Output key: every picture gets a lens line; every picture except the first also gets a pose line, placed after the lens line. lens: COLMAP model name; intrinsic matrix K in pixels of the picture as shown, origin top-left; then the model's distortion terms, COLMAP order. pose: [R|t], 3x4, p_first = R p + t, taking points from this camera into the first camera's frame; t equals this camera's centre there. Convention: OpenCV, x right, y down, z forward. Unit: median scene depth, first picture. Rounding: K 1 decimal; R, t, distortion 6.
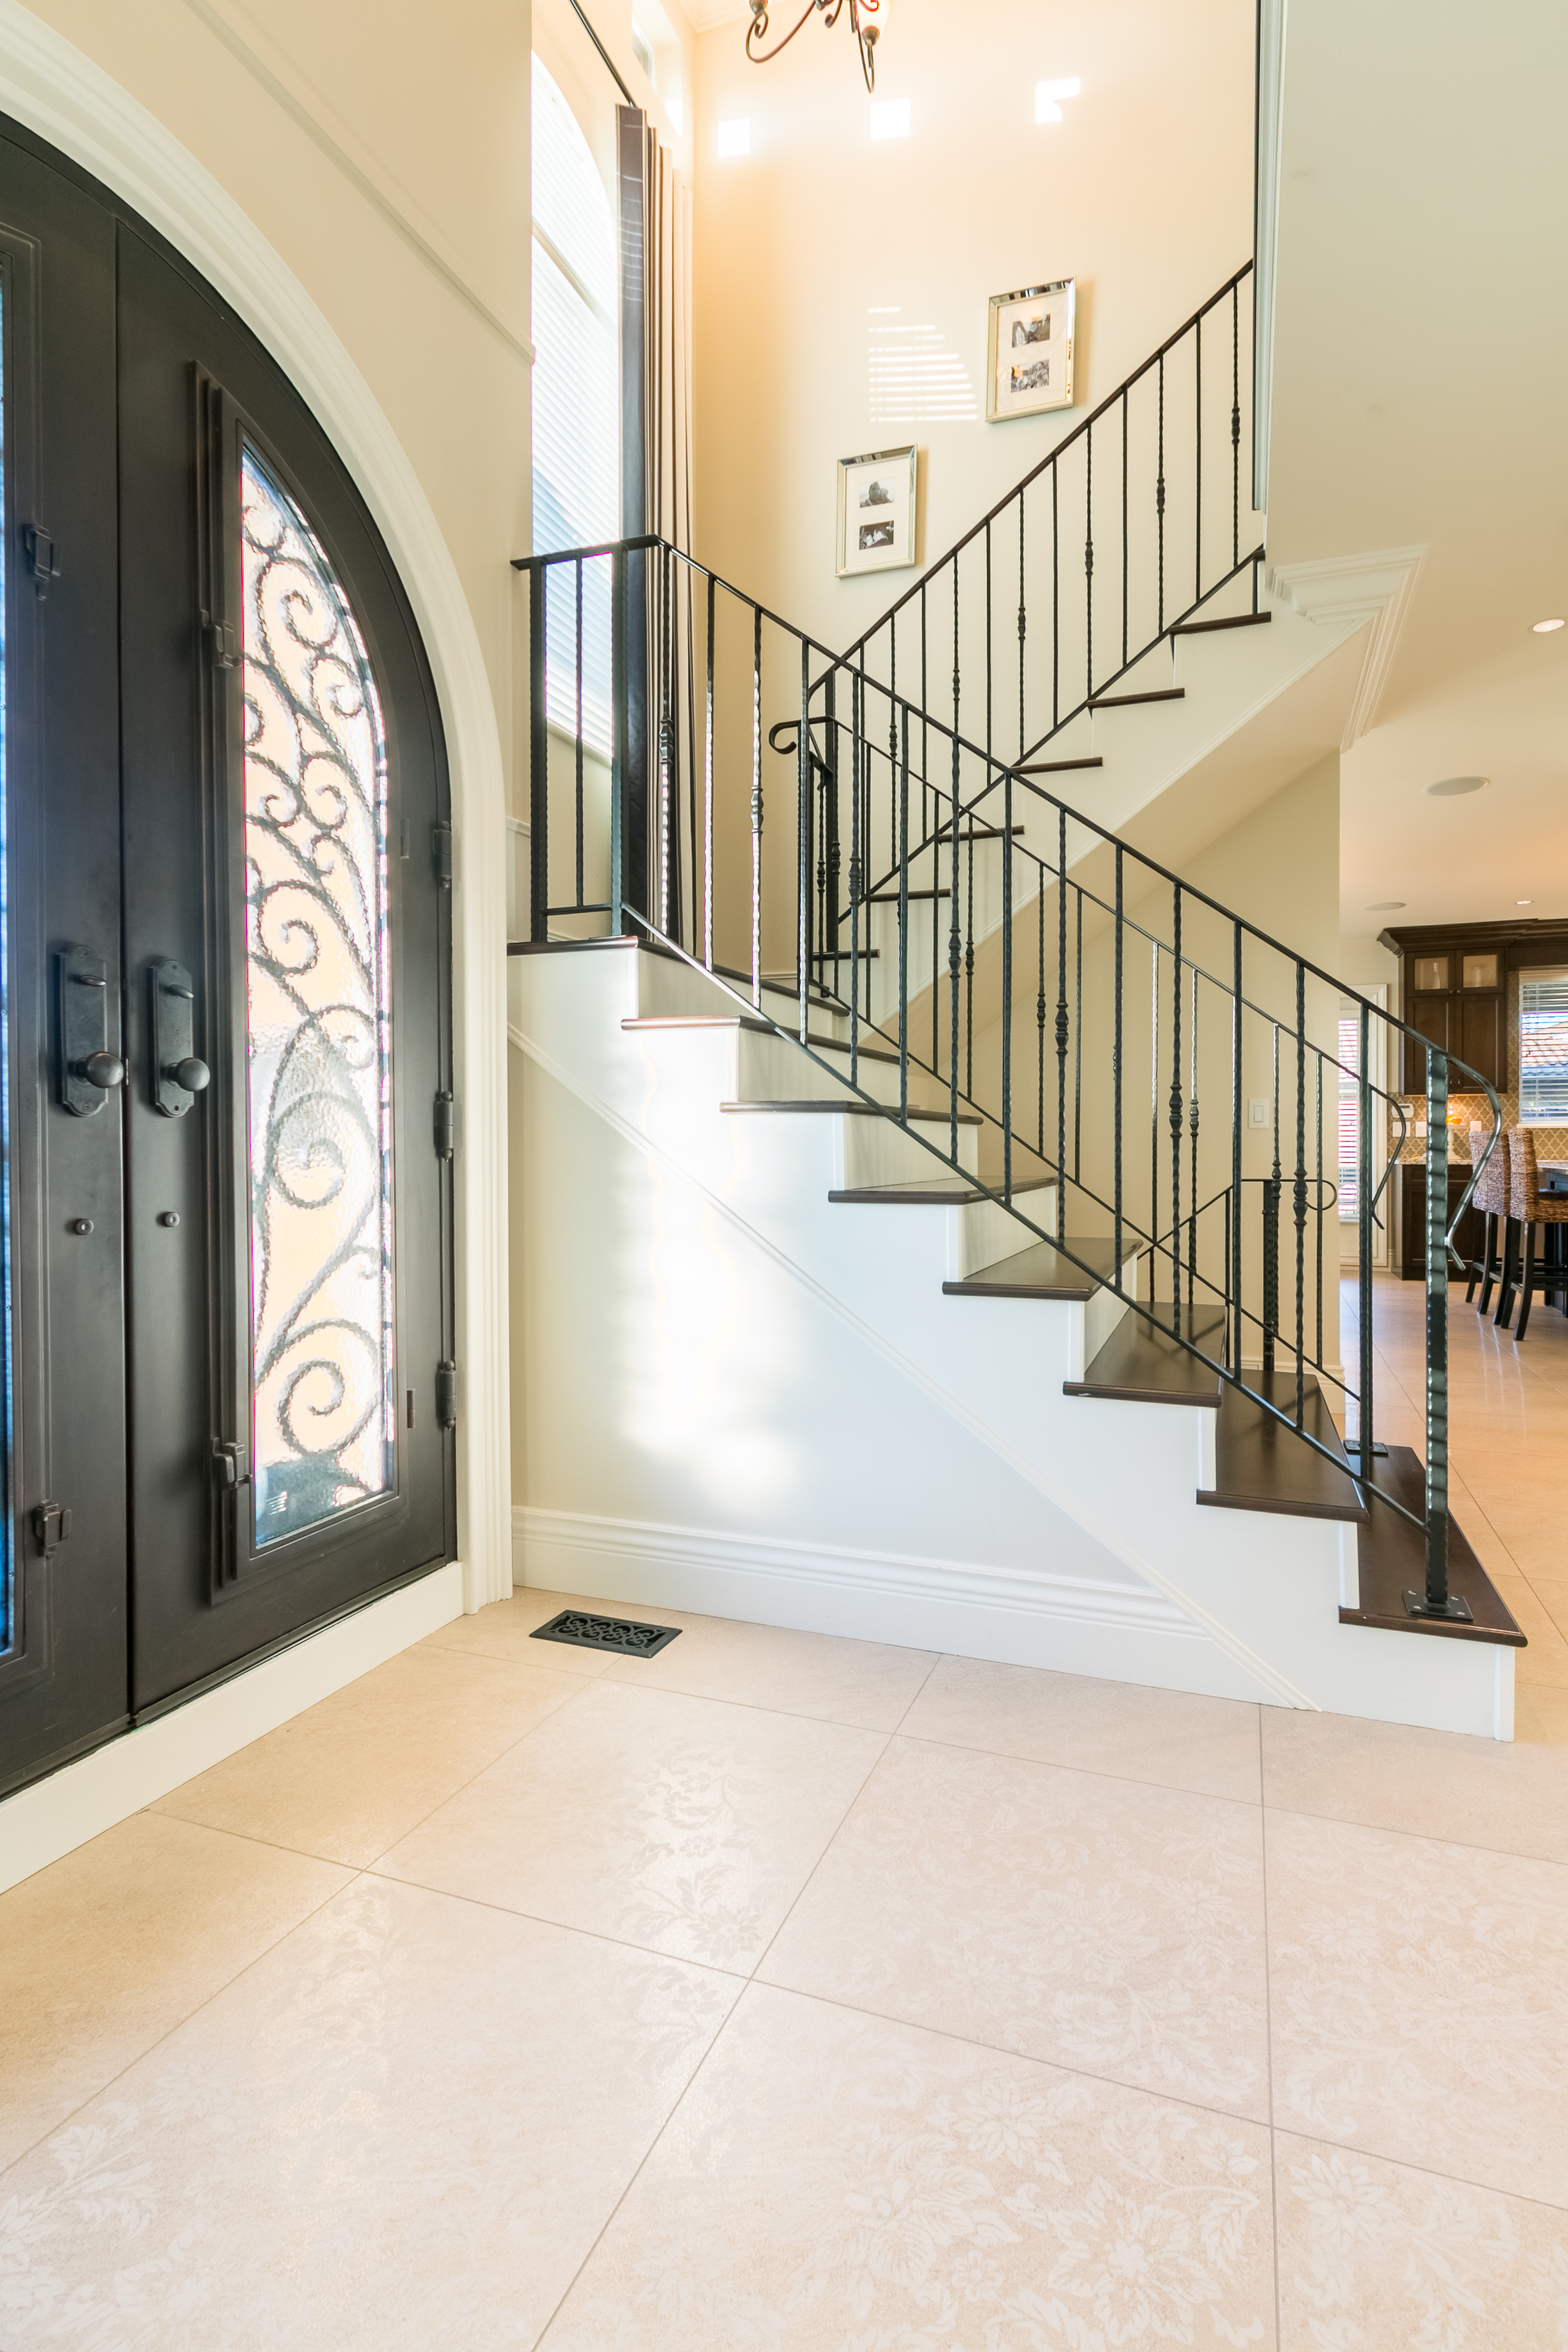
lens RADIAL K [[1058.7, 0, 845.8], [0, 1058.7, 1154.3], [0, 0, 1]] dist [0.002465, -0.000490]
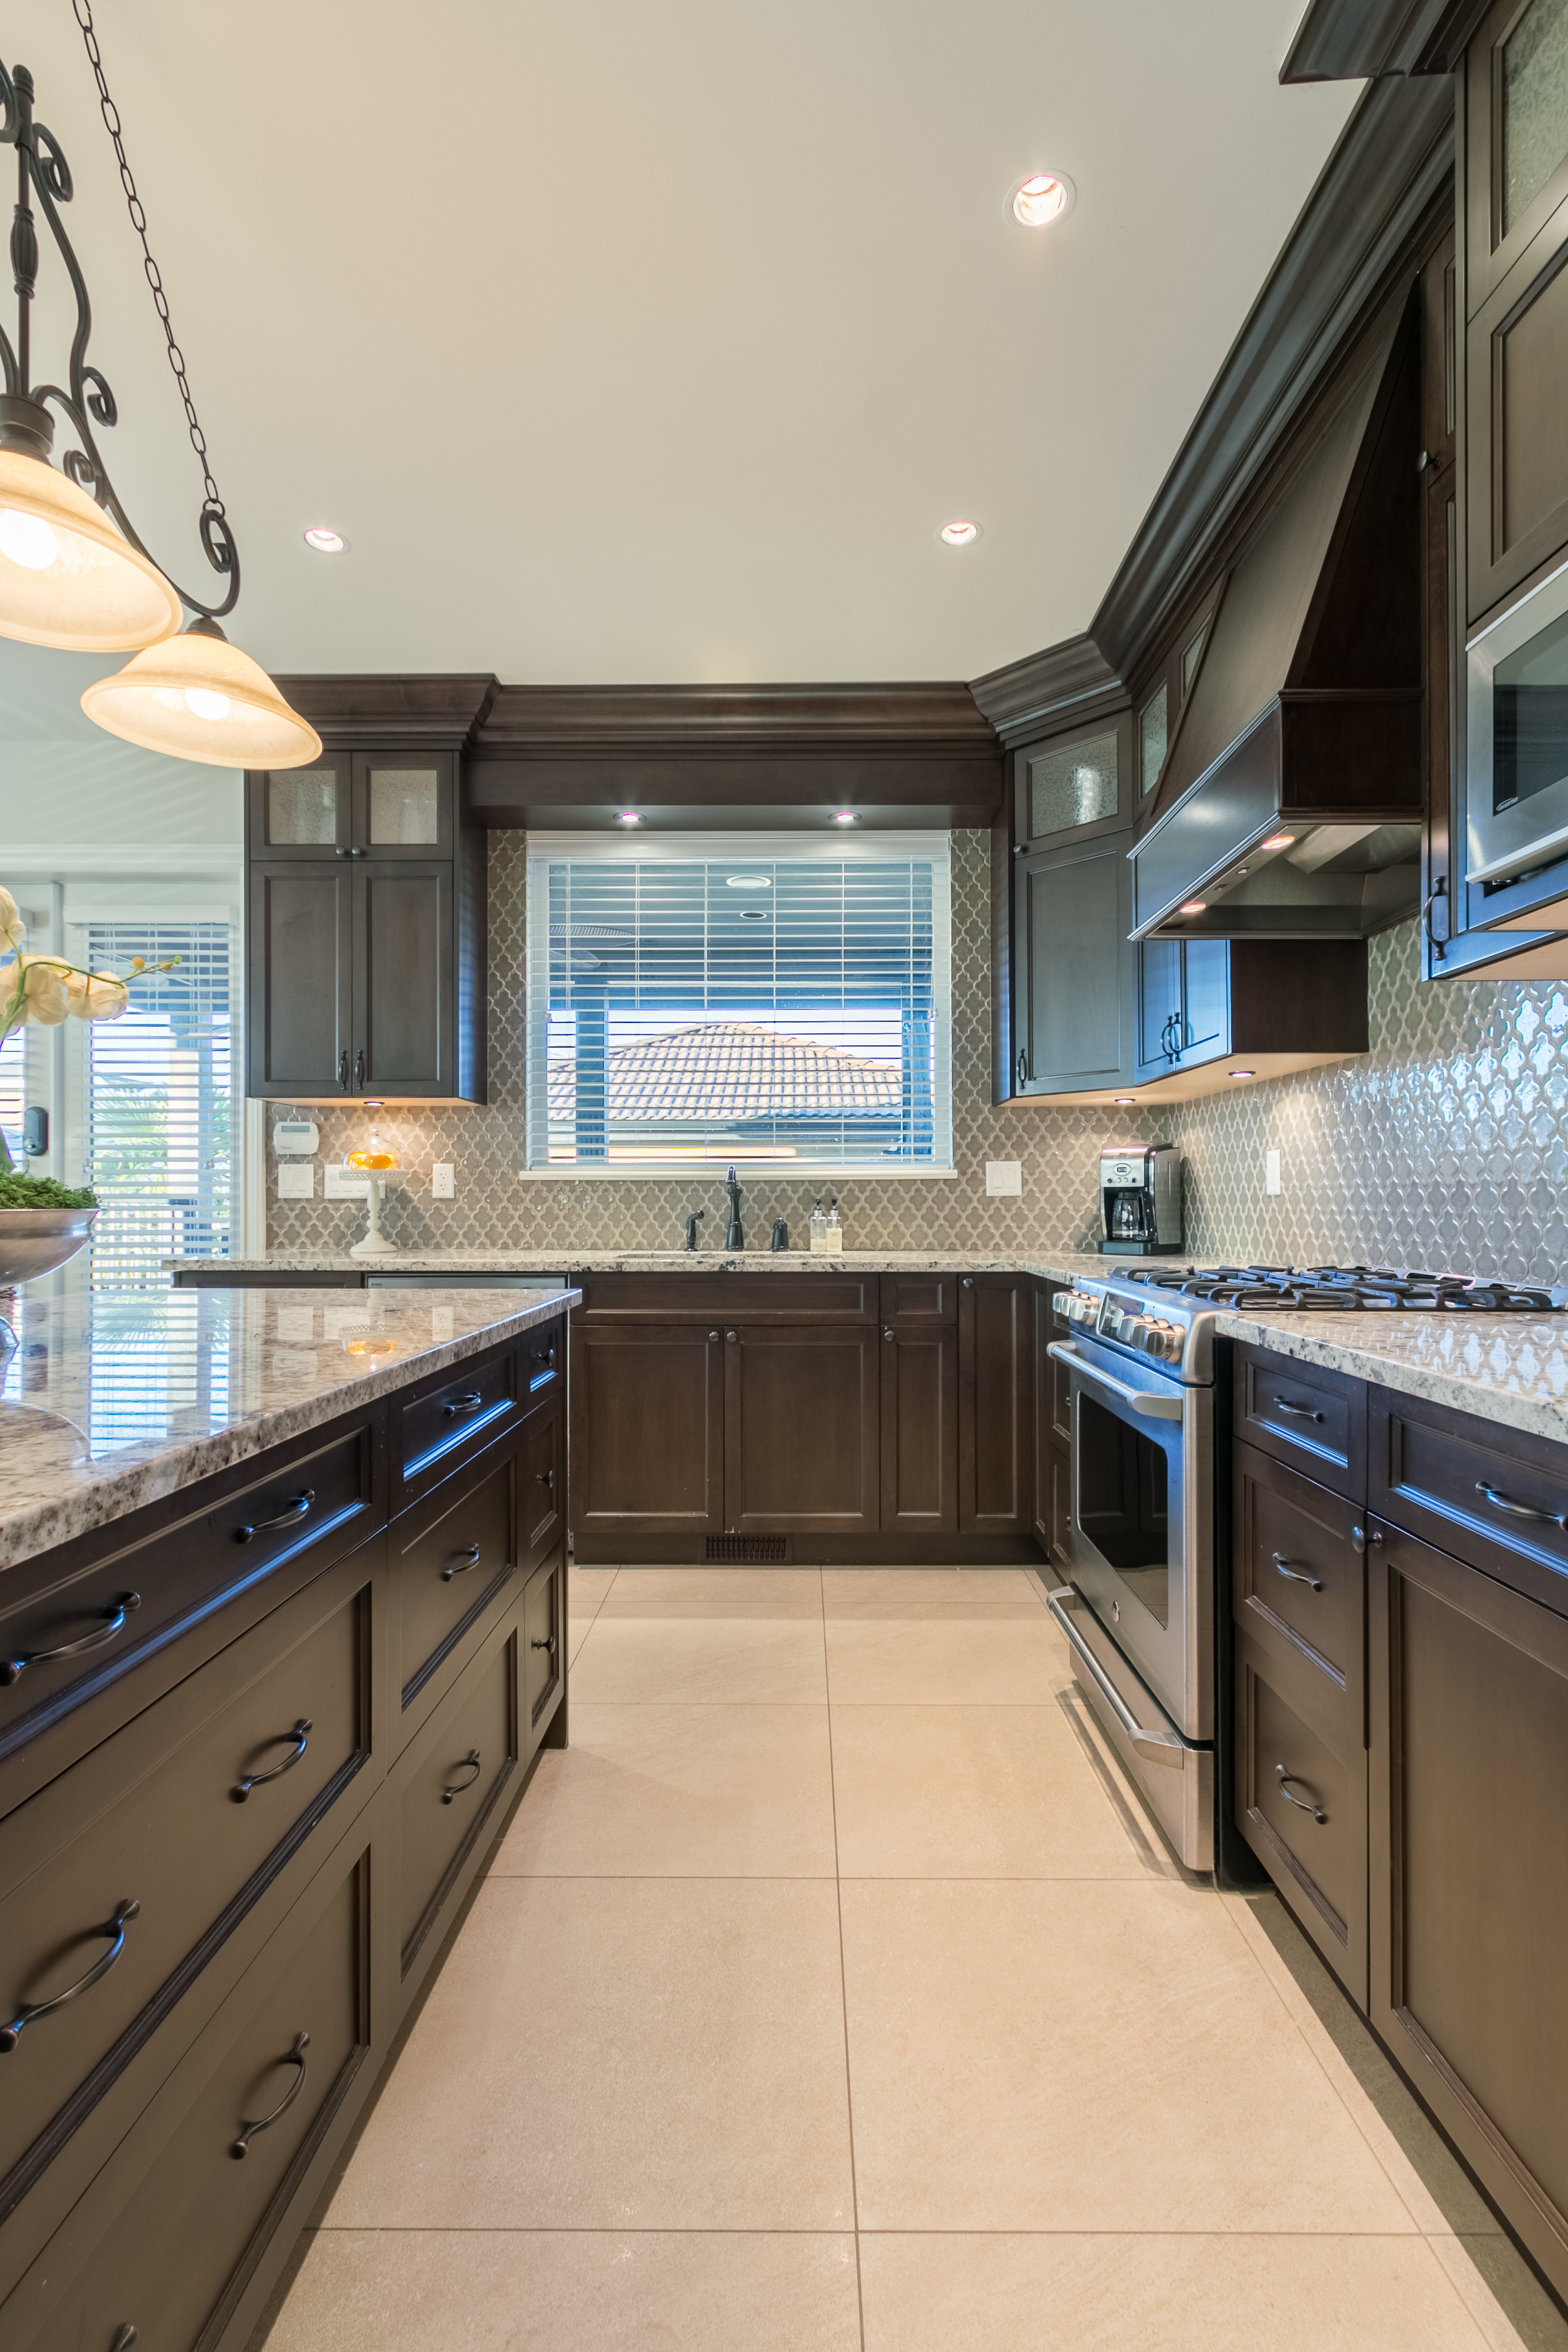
lens RADIAL K [[1070.6, 0, 789.4], [0, 1070.6, 1189.6], [0, 0, 1]] dist [0.011965, -0.000040]
pose [[0.949060, 0.005776, 0.315041, 1.872028], [0.001607, 0.999730, -0.023168, -0.031847], [-0.315090, 0.022494, 0.948795, 1.694208]]
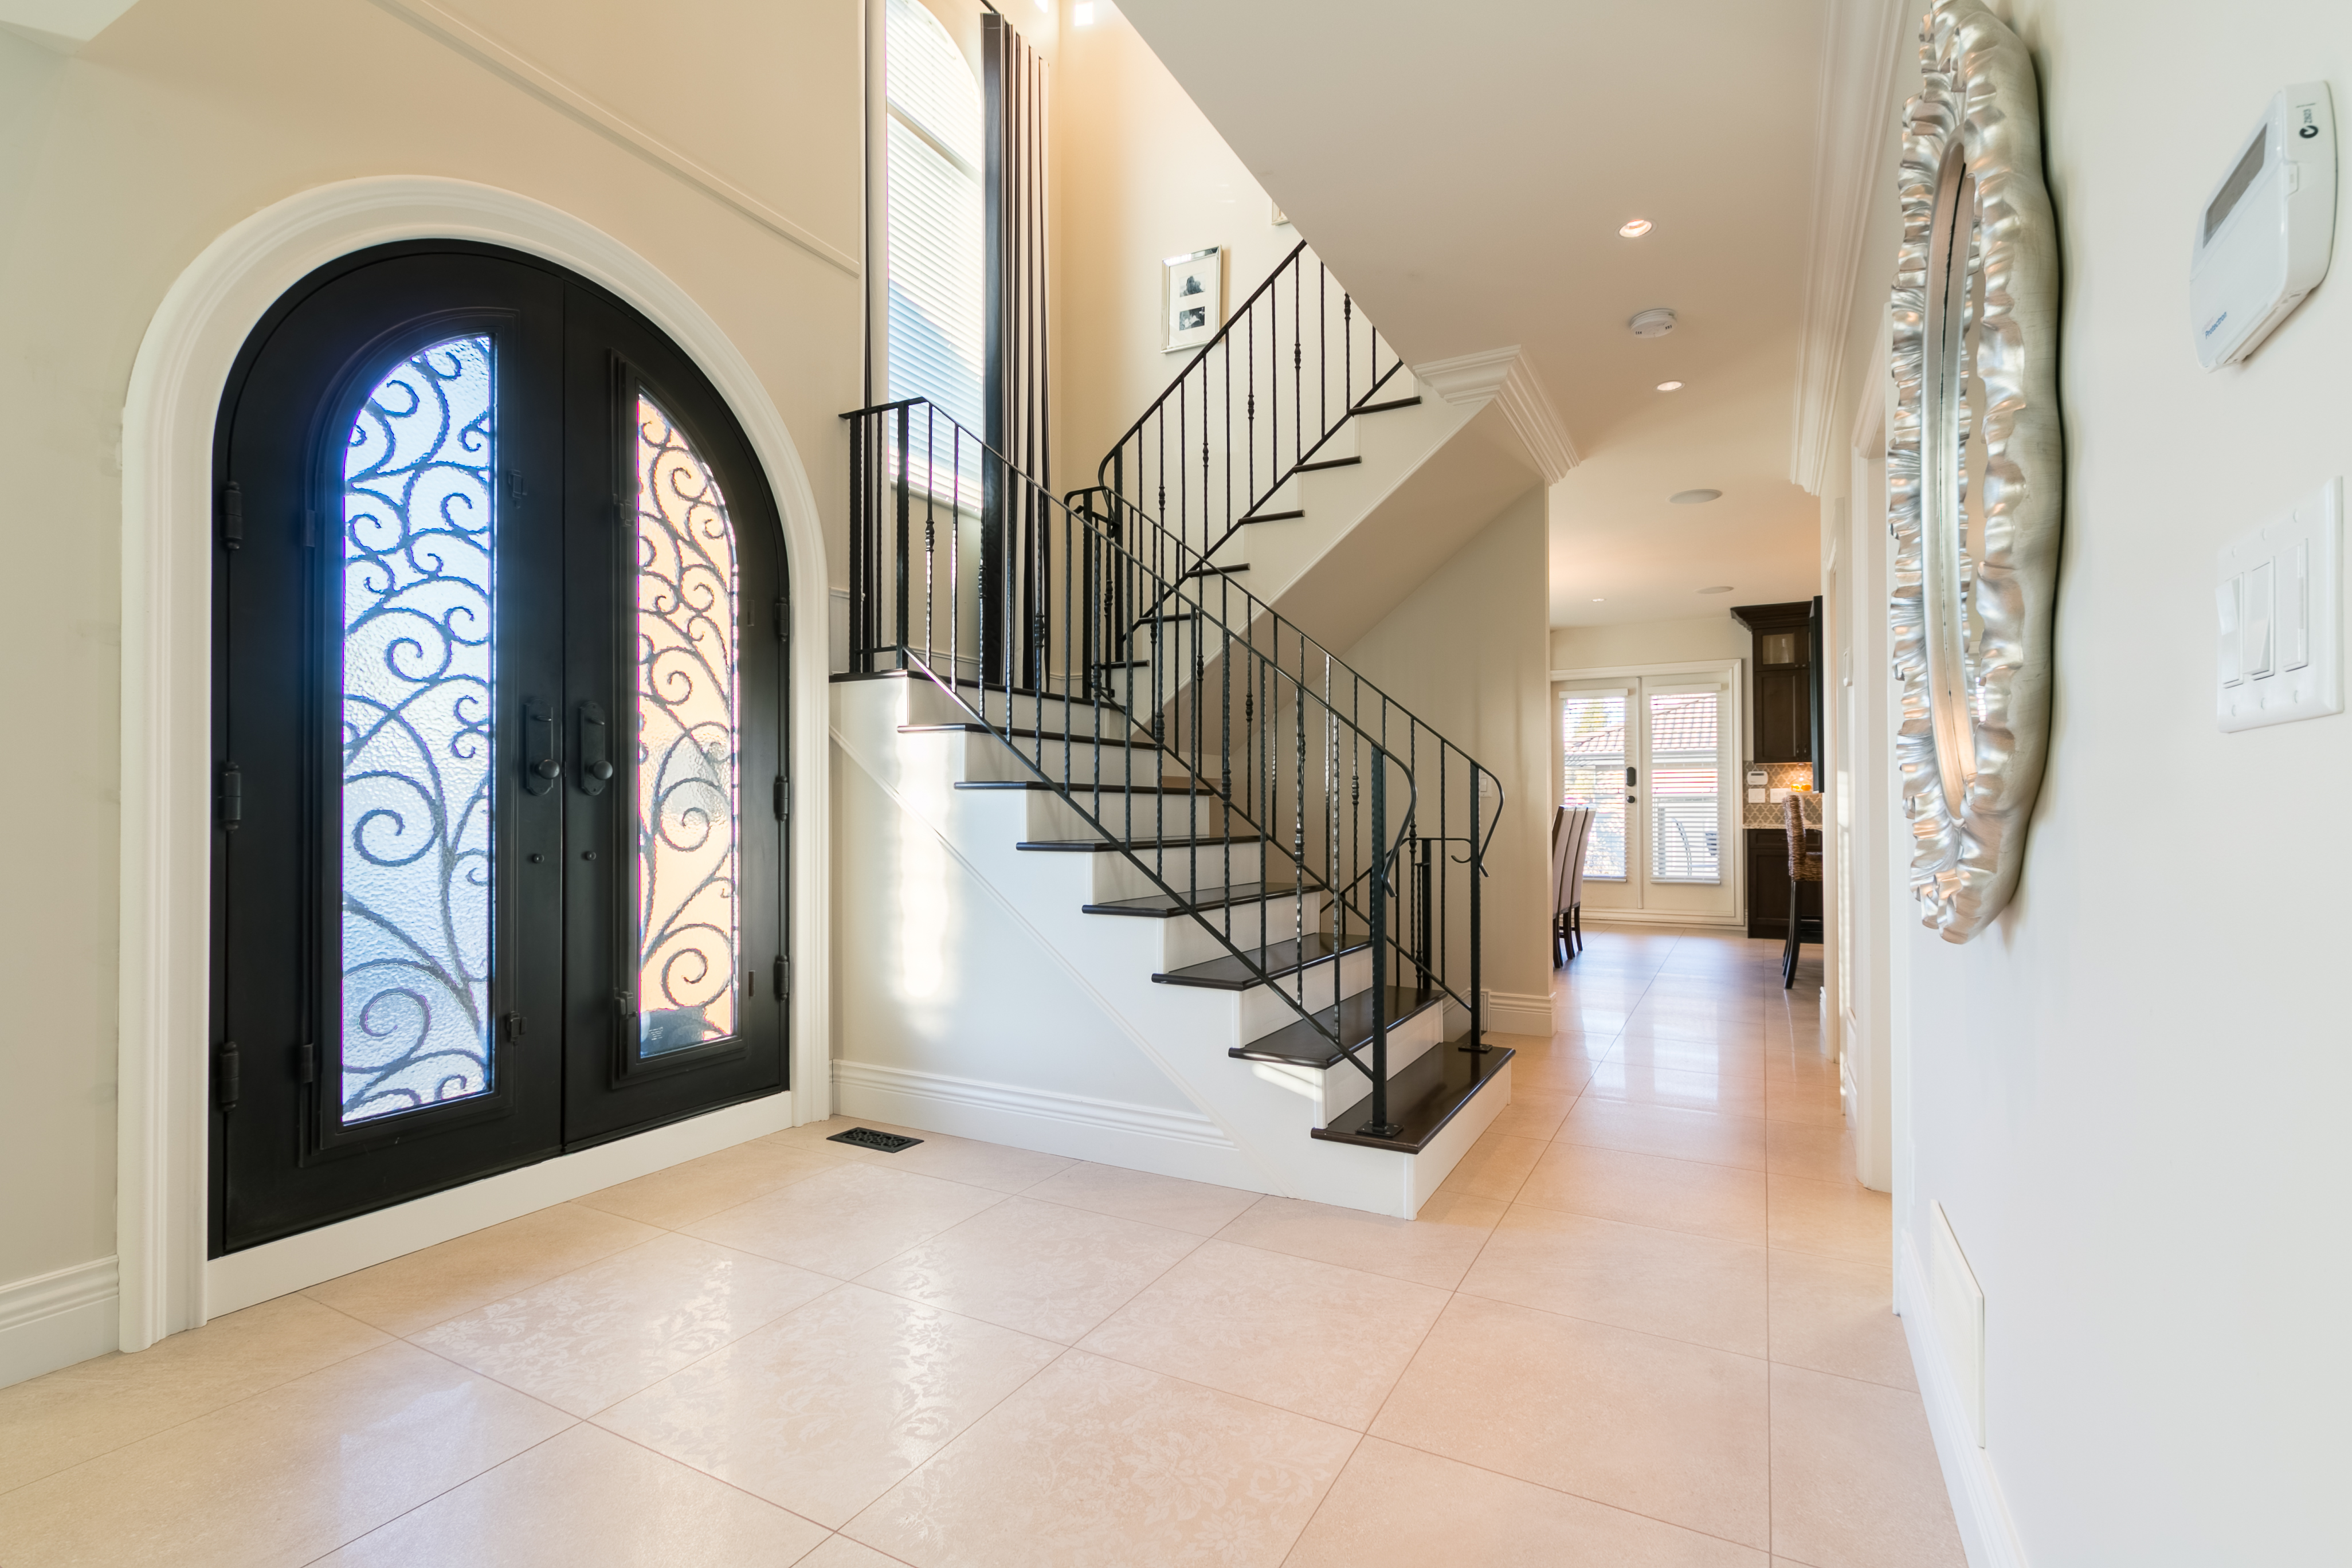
lens RADIAL K [[1058.7, 0, 1212.5], [0, 1058.7, 799.6], [0, 0, 1]] dist [0.002465, -0.000490]
pose [[0.987608, -0.002378, -0.156921, 0.497199], [-0.000655, 0.999814, -0.019275, 0.003095], [0.156937, 0.019139, 0.987423, -0.420194]]
